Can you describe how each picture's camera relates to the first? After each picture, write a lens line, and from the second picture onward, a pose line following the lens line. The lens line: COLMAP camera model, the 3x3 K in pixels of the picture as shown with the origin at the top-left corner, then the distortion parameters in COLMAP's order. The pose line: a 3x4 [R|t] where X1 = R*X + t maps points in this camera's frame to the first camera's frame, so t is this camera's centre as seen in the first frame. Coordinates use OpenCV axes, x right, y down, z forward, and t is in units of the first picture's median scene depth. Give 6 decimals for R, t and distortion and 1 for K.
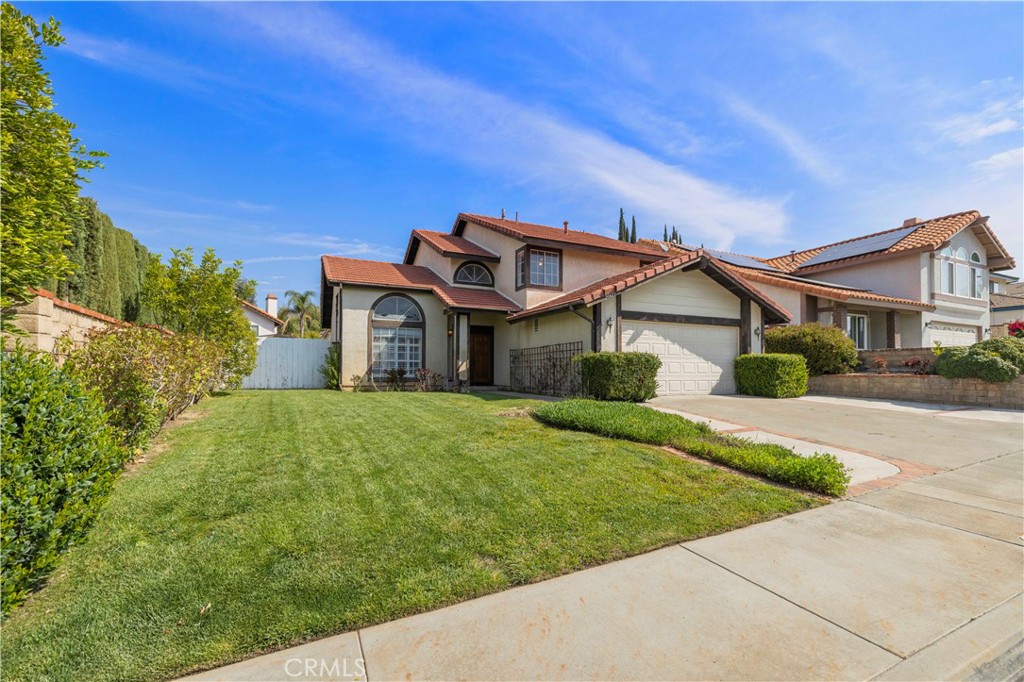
lens RADIAL K [[427.5, 0, 509.2], [0, 427.5, 367.3], [0, 0, 1]] dist [-0.000635, 0.000081]
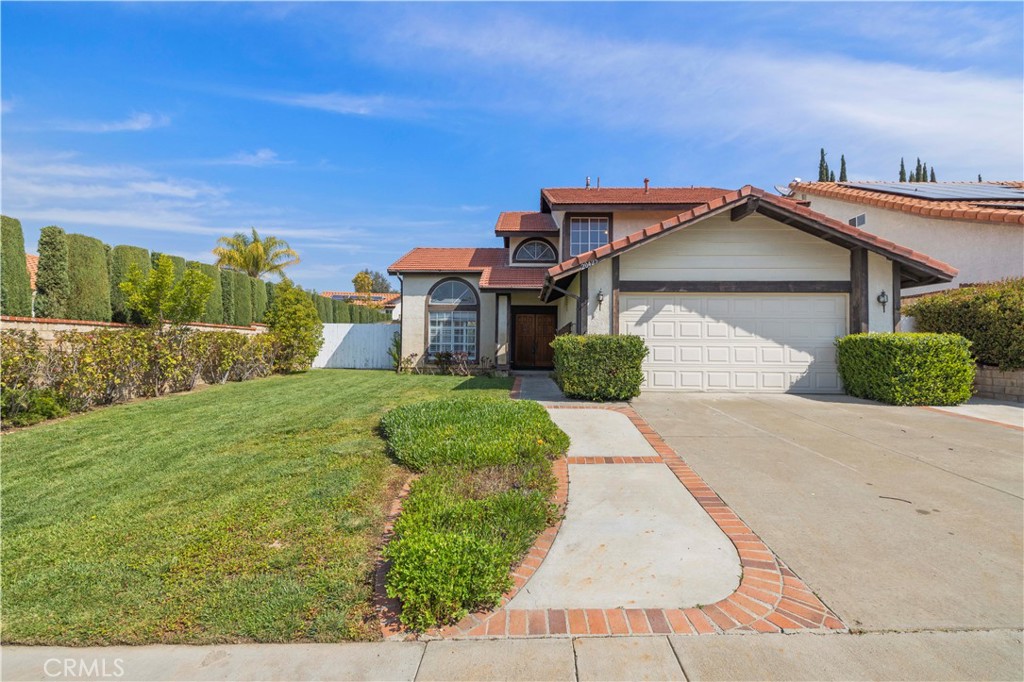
lens RADIAL K [[425.2, 0, 518.5], [0, 425.2, 348.7], [0, 0, 1]] dist [0.001232, -0.000509]
pose [[0.898532, 0.003703, -0.438893, 0.368693], [-0.000993, 0.999979, 0.006405, -0.011694], [0.438907, -0.005319, 0.898517, 0.182284]]
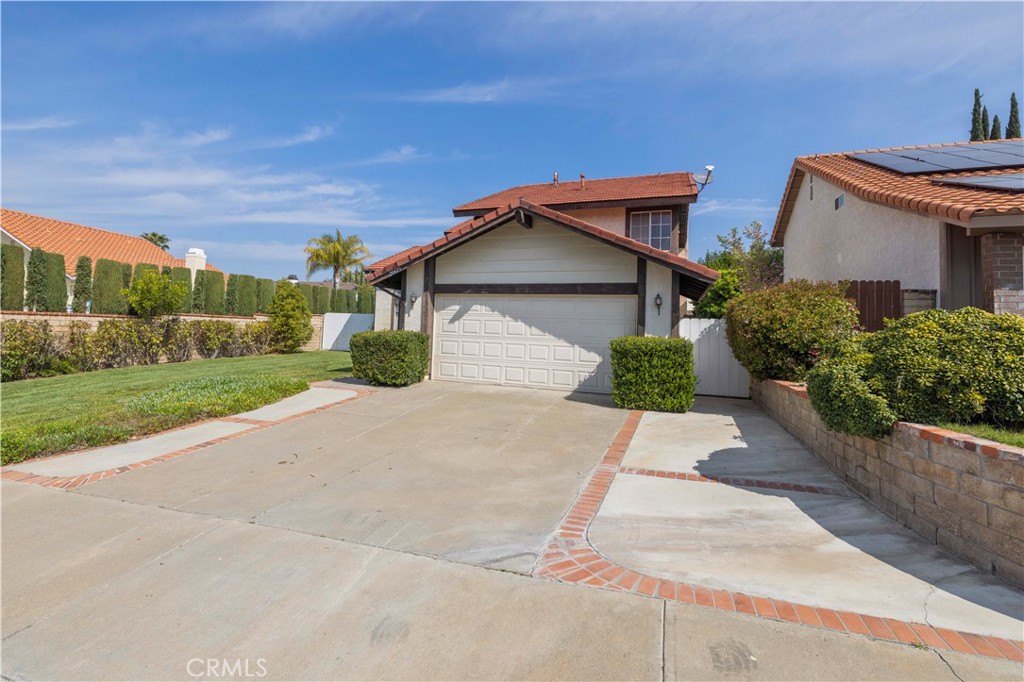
lens RADIAL K [[452.4, 0, 512.0], [0, 452.4, 341.0], [0, 0, 1]] dist [-0.000027, -0.000040]
pose [[0.711439, 0.035846, -0.701834, 0.896720], [-0.027486, 0.999353, 0.023179, -0.034057], [0.702211, 0.002800, 0.711964, 0.368529]]
